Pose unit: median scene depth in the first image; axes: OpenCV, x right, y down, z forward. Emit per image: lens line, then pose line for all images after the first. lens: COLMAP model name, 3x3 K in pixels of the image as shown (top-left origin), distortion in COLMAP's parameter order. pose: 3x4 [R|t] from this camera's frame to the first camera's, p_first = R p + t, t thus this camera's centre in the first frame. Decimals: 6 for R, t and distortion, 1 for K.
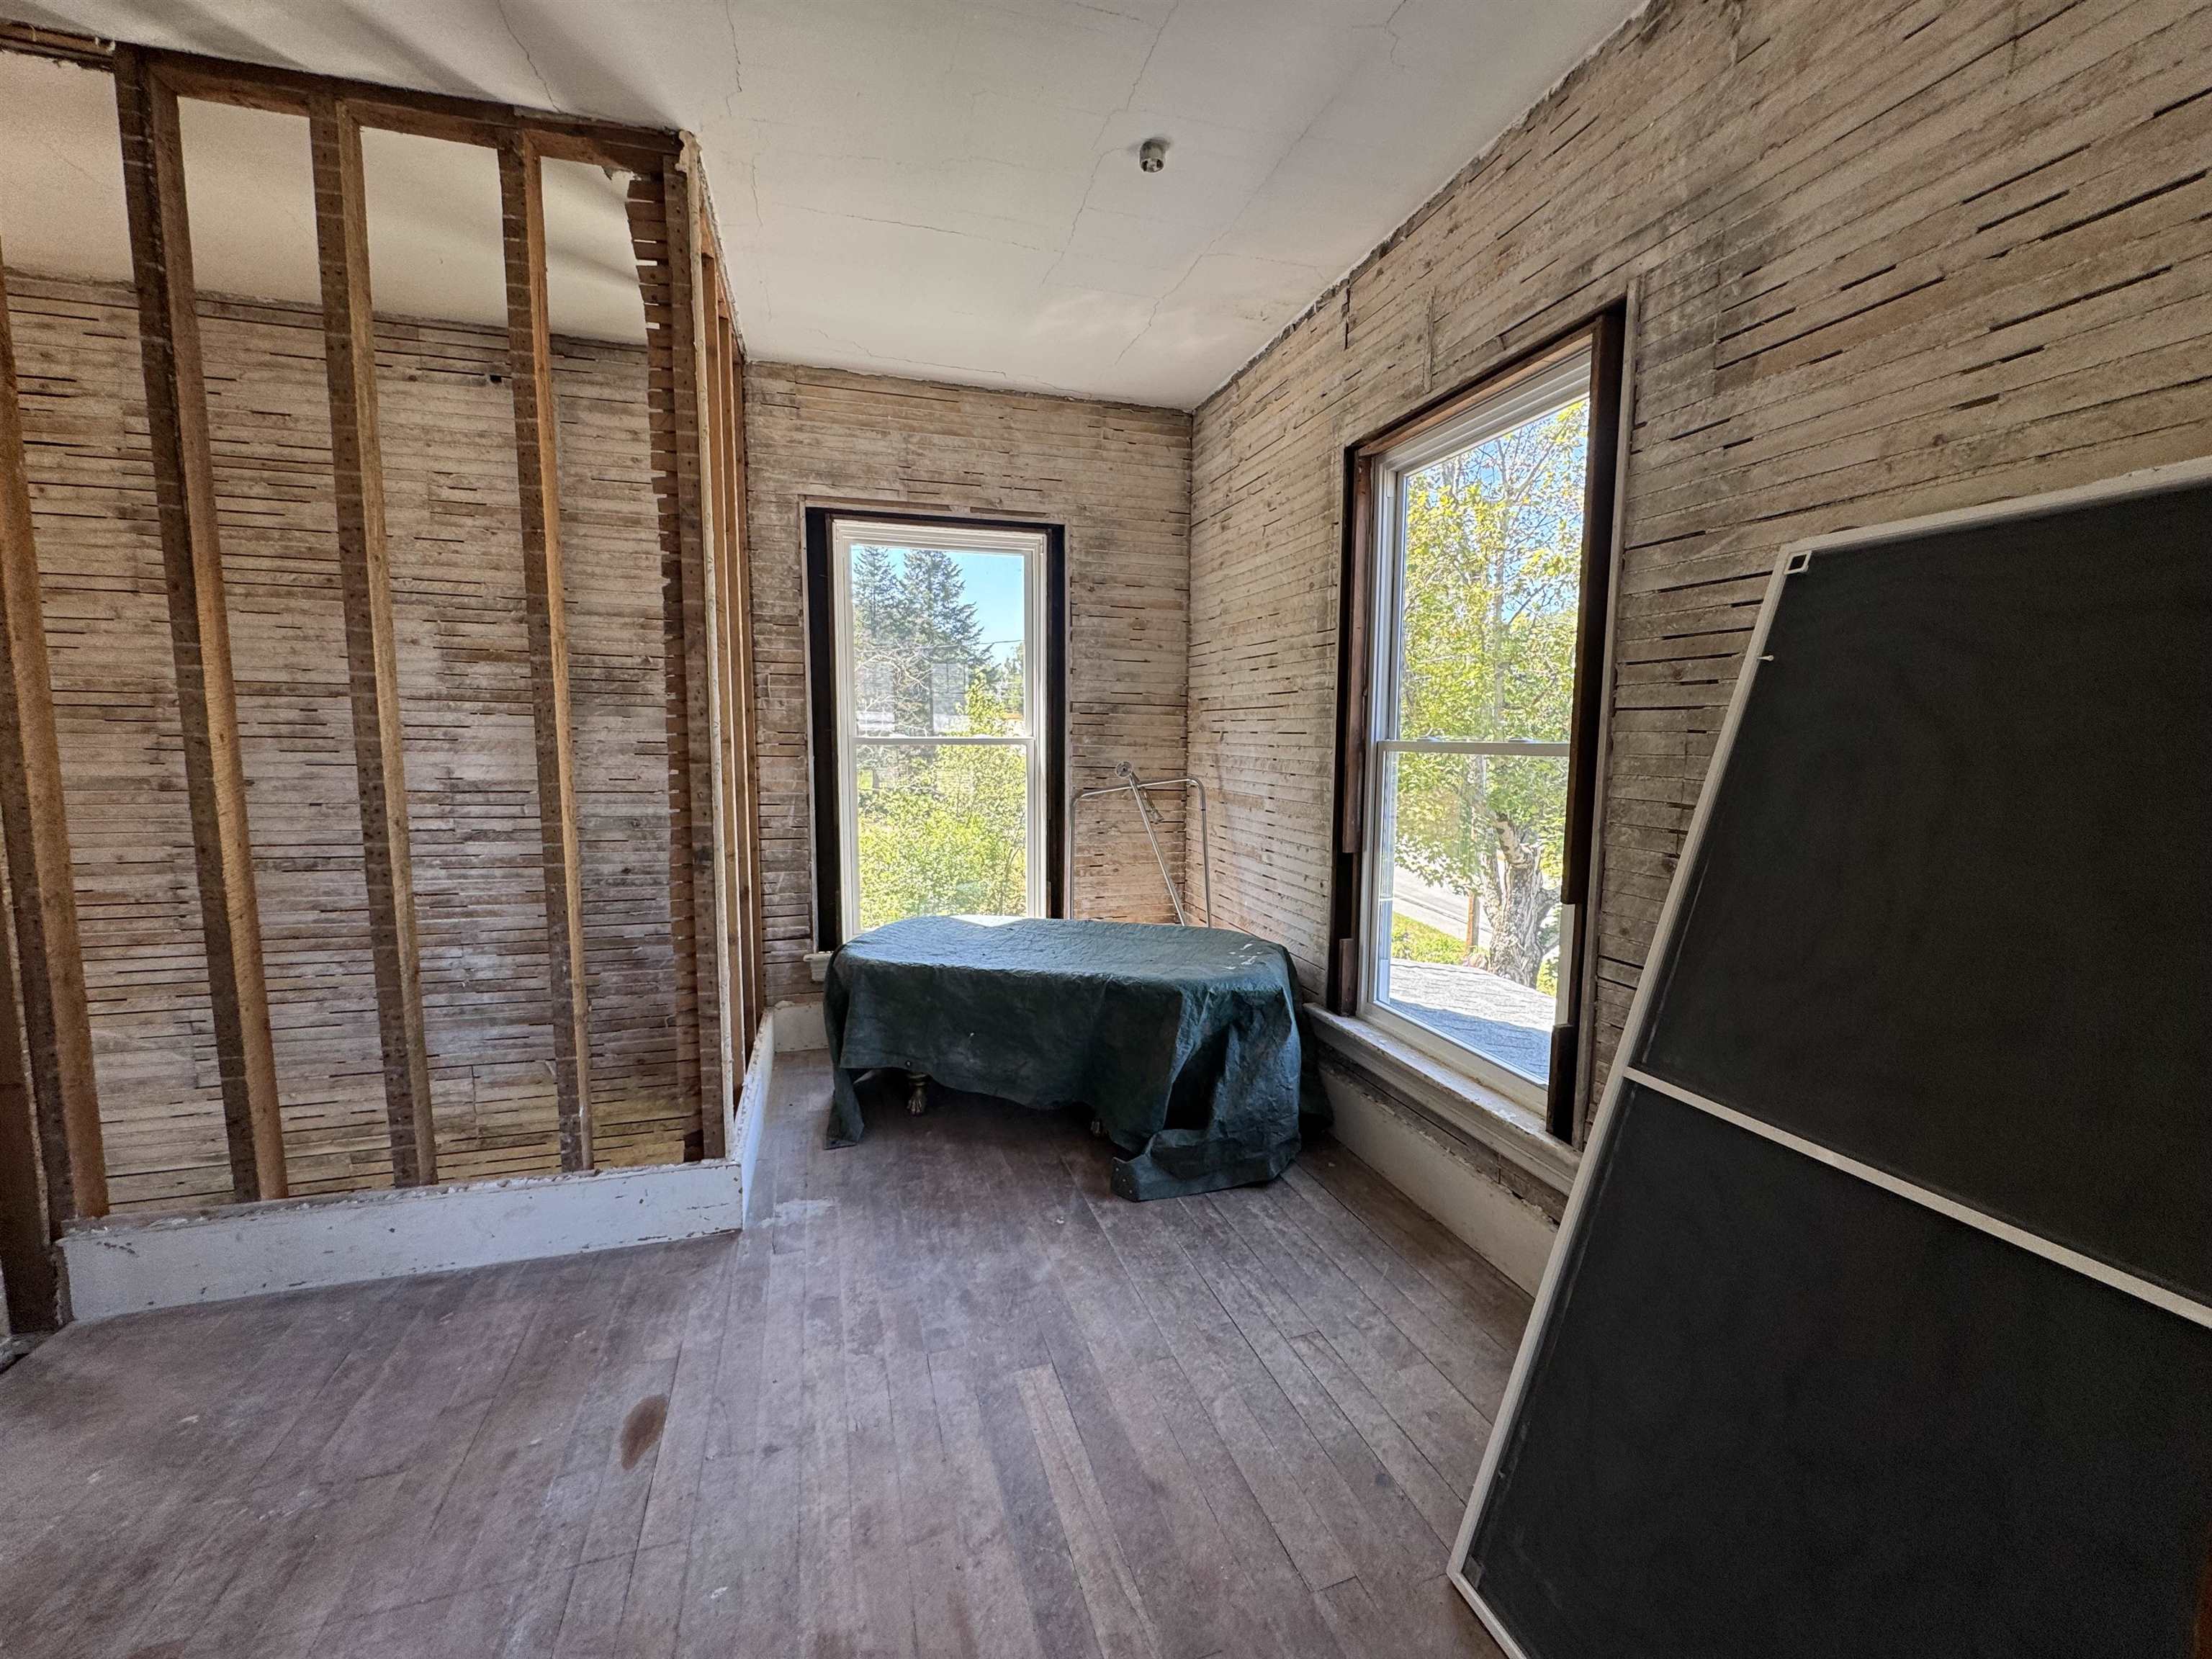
lens RADIAL K [[885.4, 0, 1106.6], [0, 885.4, 829.8], [0, 0, 1]] dist [-0.004612, 0.001211]
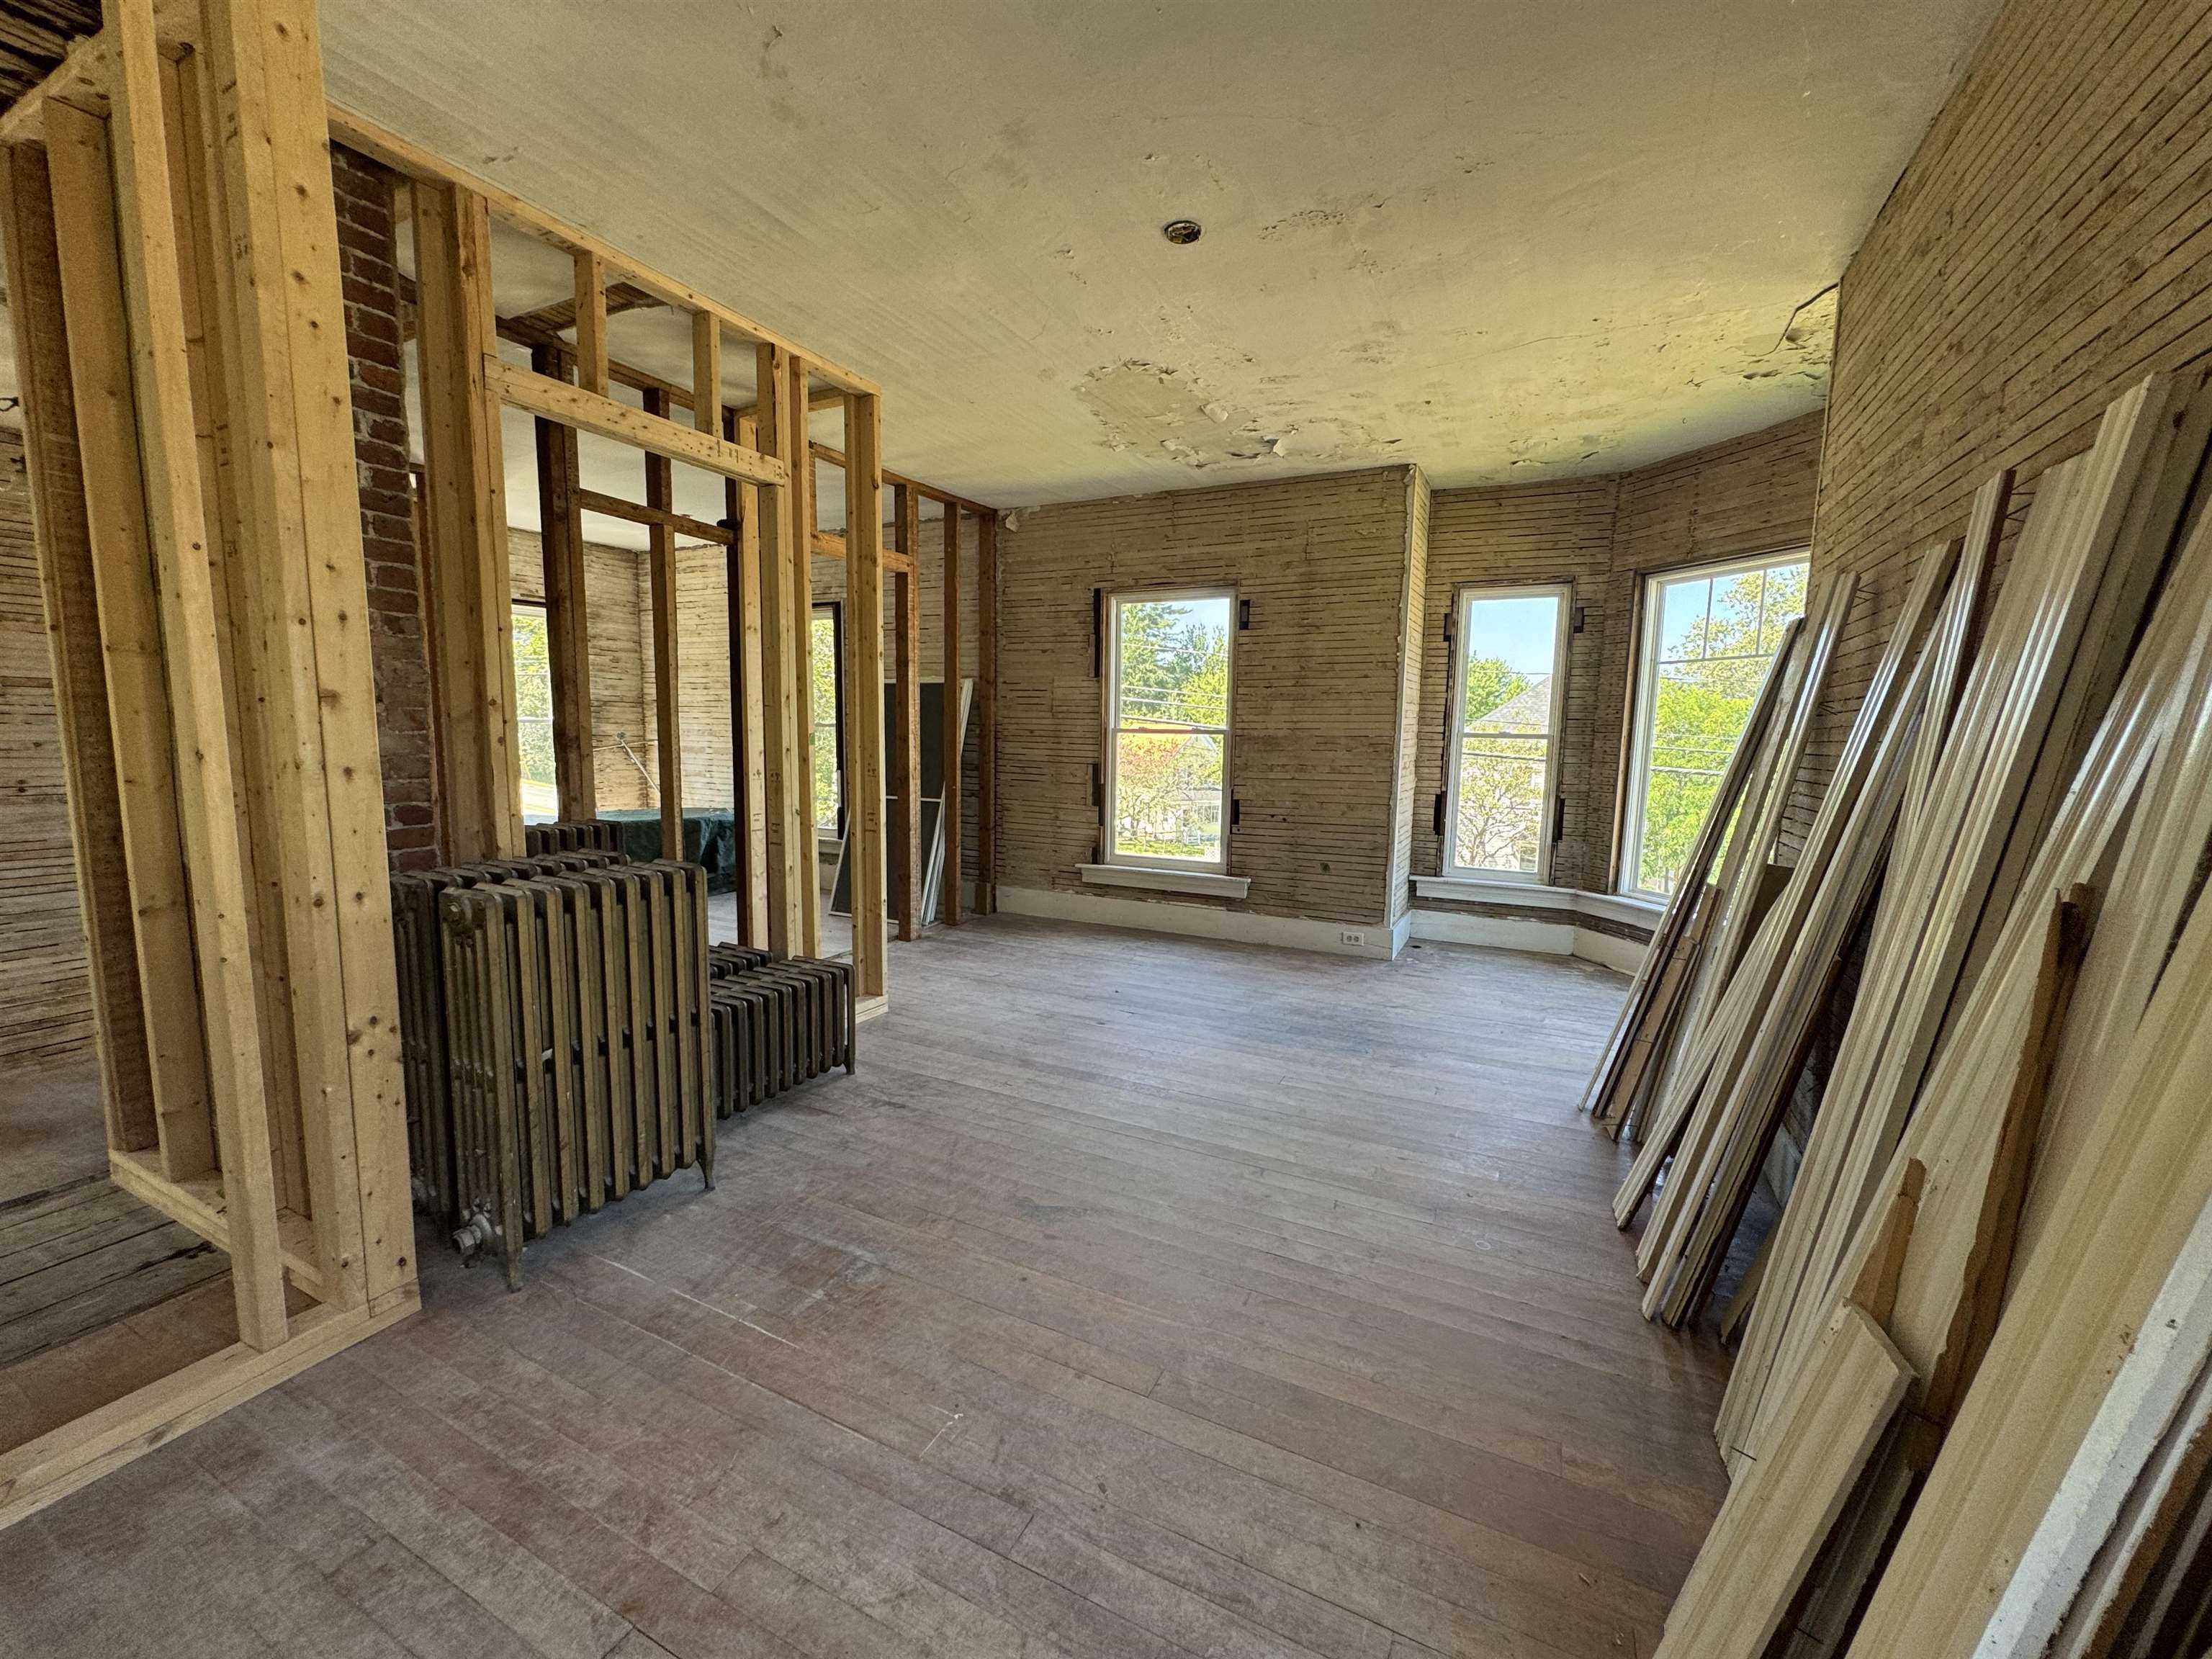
lens RADIAL K [[885.4, 0, 1109.2], [0, 885.4, 827.0], [0, 0, 1]] dist [-0.004612, 0.001211]
pose [[0.693845, -0.076723, 0.716026, -0.624132], [0.066918, 0.996875, 0.041972, 0.118267], [-0.717009, 0.018793, 0.696811, -1.090103]]
